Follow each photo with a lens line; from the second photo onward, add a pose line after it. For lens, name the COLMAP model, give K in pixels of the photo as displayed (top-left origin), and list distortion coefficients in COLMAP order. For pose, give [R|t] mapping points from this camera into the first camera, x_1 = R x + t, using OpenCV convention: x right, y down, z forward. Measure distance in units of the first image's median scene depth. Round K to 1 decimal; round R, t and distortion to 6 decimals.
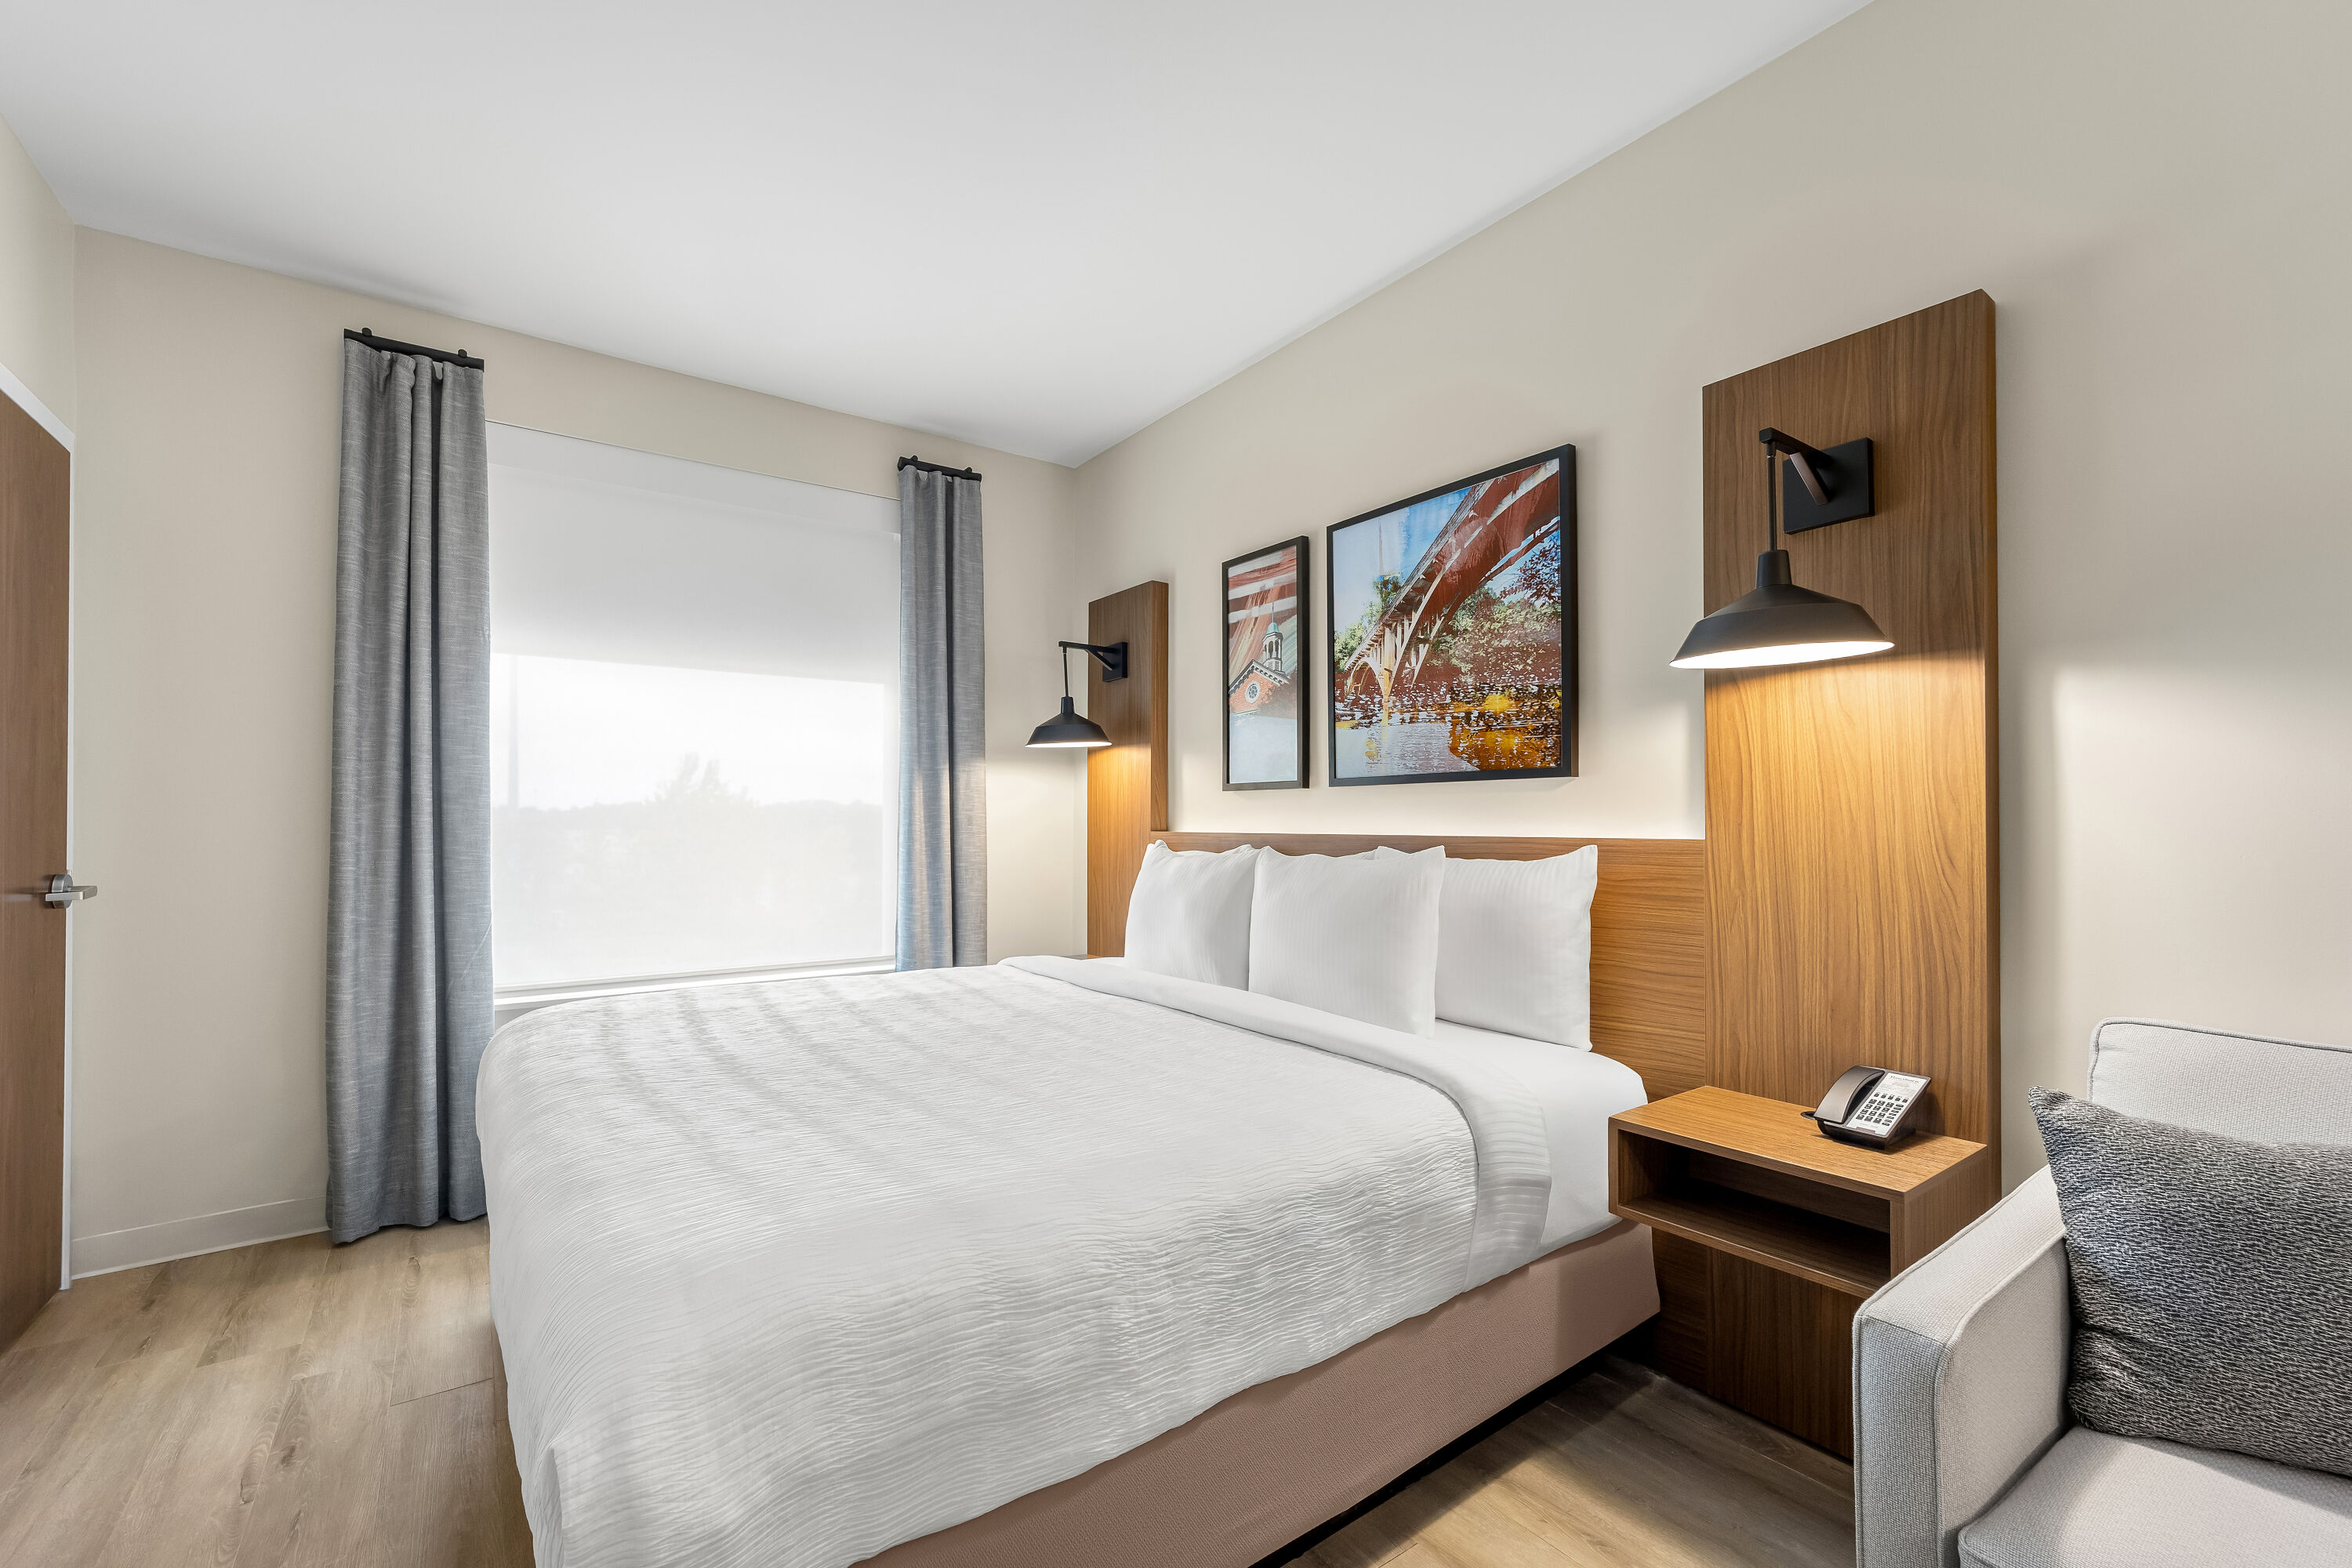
lens RADIAL K [[956.3, 0, 1120.0], [0, 956.3, 809.3], [0, 0, 1]] dist [-0.000625, -0.000070]
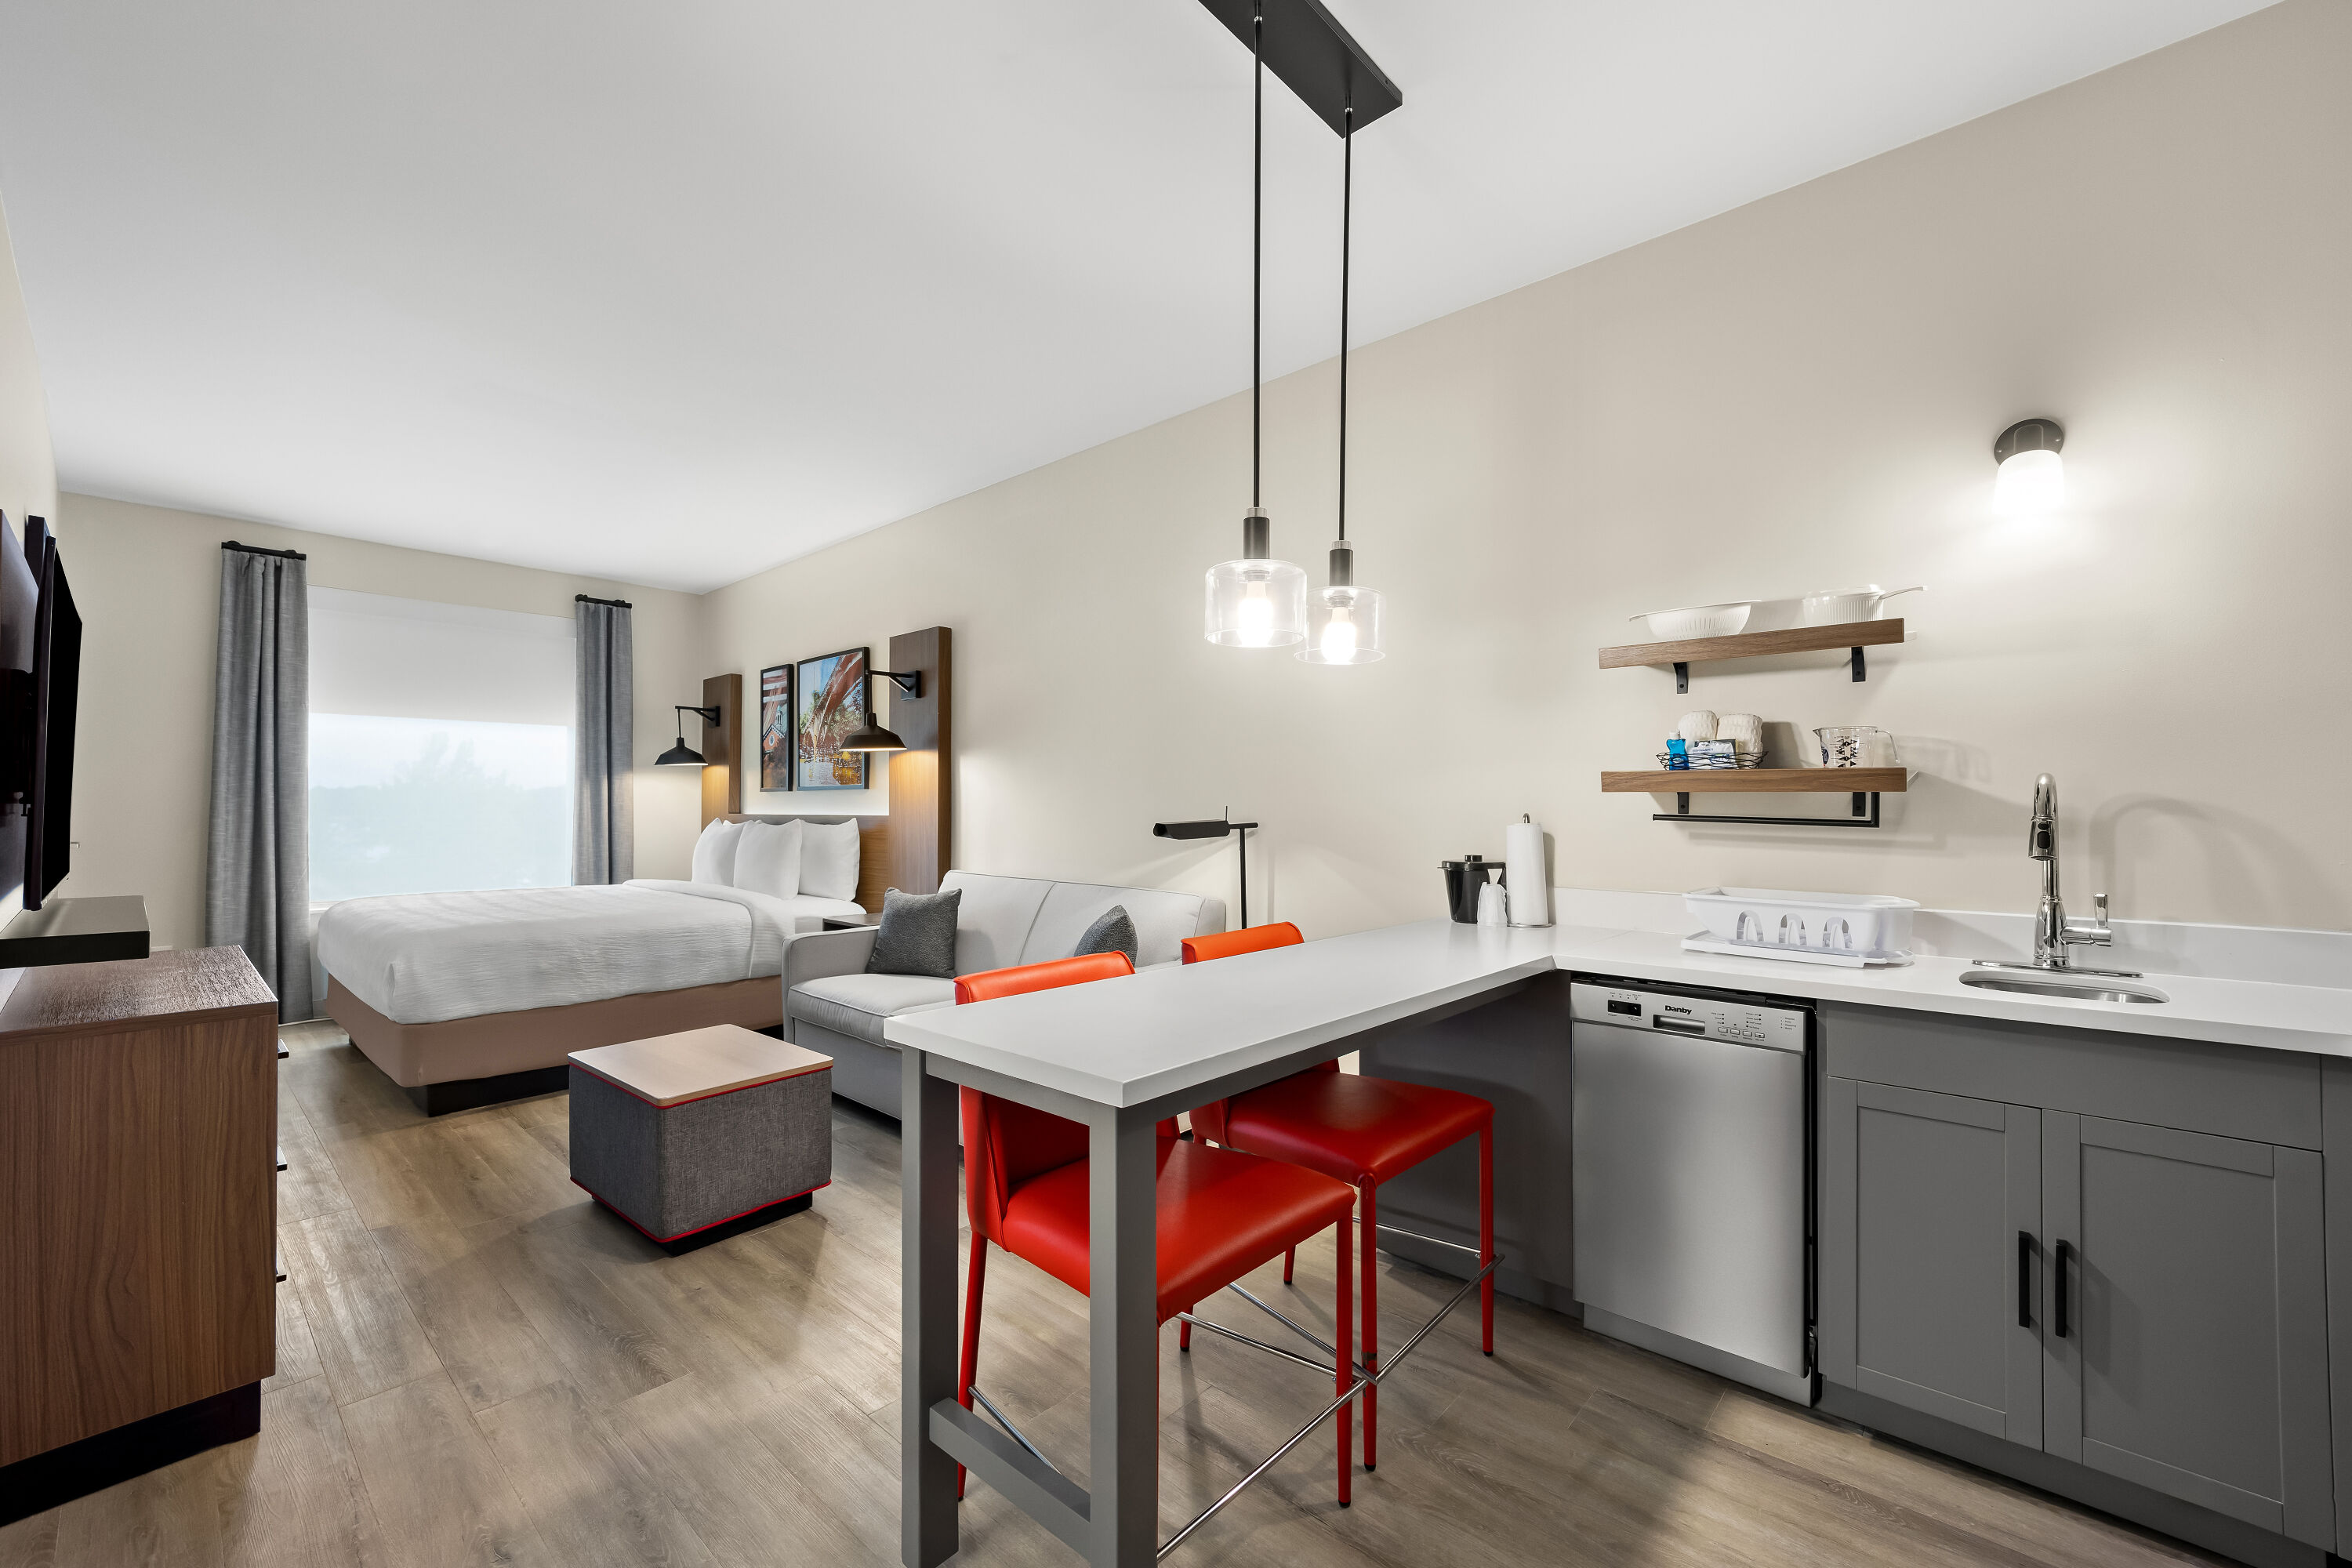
lens RADIAL K [[977.0, 0, 1180.7], [0, 977.0, 790.0], [0, 0, 1]] dist [-0.000973, -0.000339]
pose [[0.975075, 0.004385, 0.221831, 0.591522], [-0.003096, 0.999976, -0.006157, -0.016702], [-0.221852, 0.005317, 0.975066, -1.271644]]
